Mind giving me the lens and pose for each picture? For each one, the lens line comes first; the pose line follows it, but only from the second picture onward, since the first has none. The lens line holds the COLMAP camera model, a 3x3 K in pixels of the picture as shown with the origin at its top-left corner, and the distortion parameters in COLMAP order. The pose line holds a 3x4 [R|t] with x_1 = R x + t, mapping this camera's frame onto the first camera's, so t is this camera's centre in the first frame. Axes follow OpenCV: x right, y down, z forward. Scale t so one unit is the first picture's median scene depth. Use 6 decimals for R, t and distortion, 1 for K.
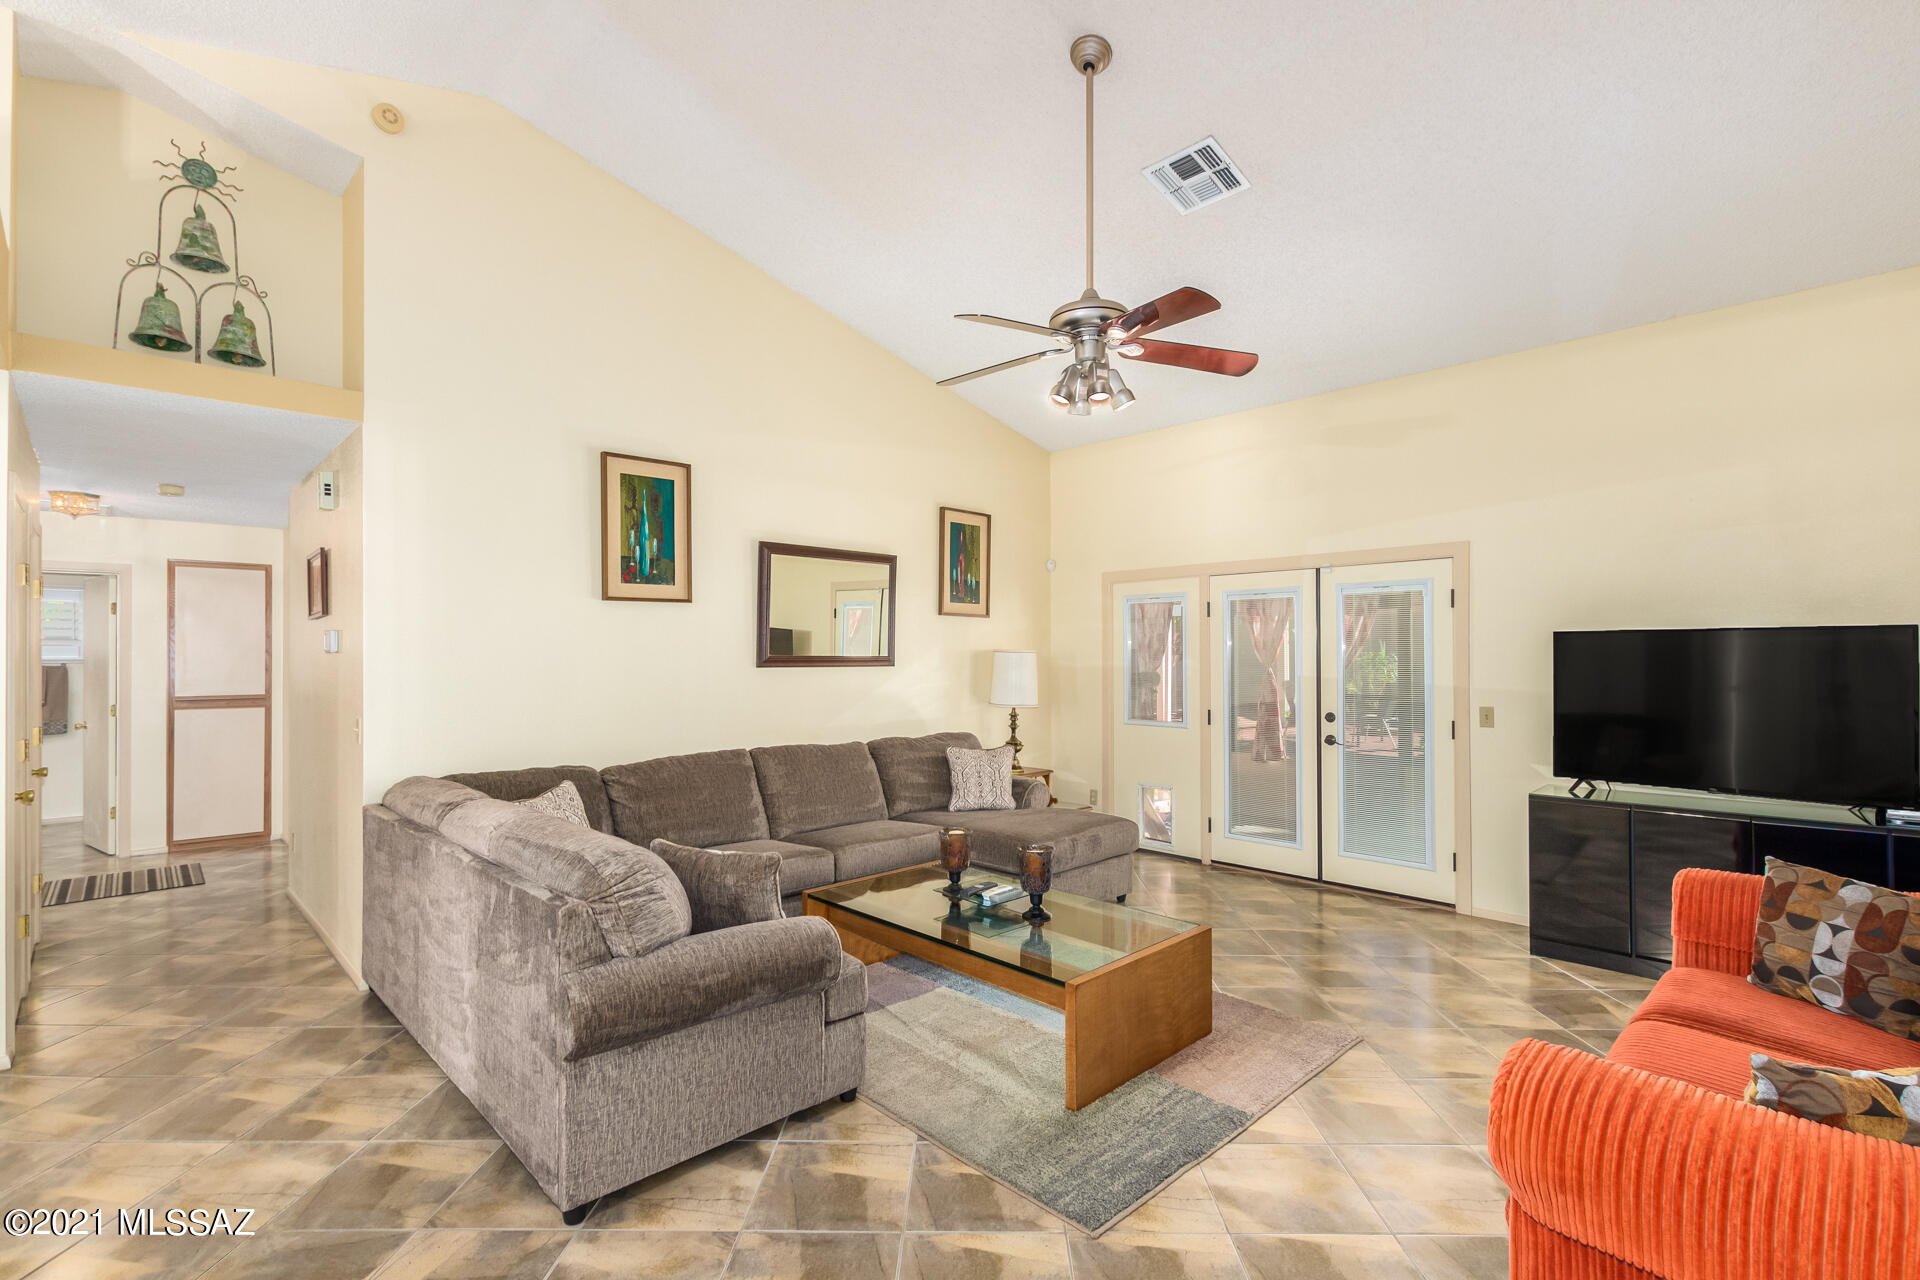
lens RADIAL K [[869.9, 0, 964.5], [0, 869.9, 647.9], [0, 0, 1]] dist [0.007160, -0.004667]
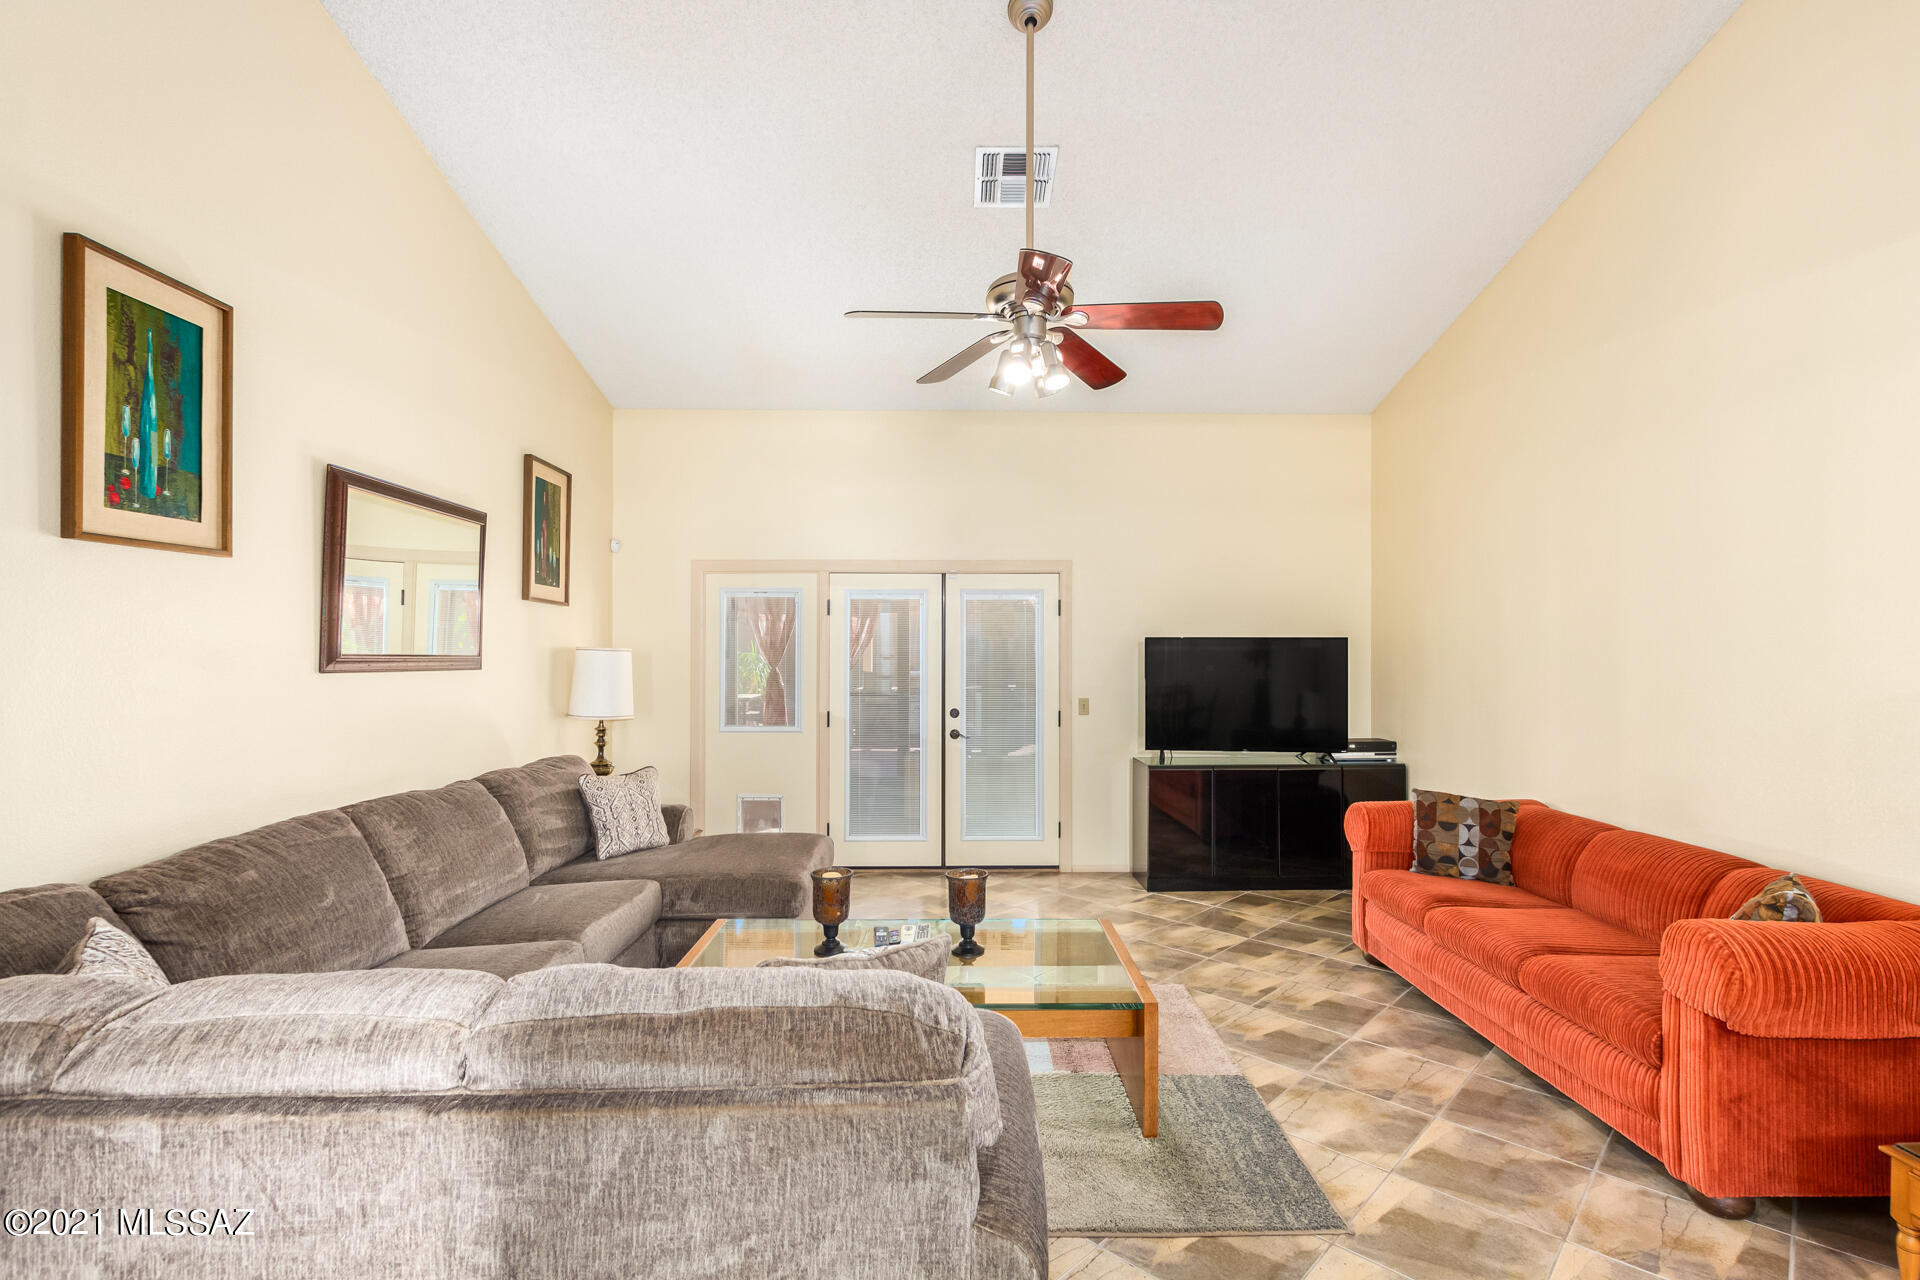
lens RADIAL K [[869.9, 0, 964.5], [0, 869.9, 647.9], [0, 0, 1]] dist [0.007160, -0.004667]
pose [[0.689238, 0.009513, 0.724472, -0.401922], [-0.008637, 0.999951, -0.004913, 0.004831], [-0.724483, -0.002871, 0.689286, 0.285231]]
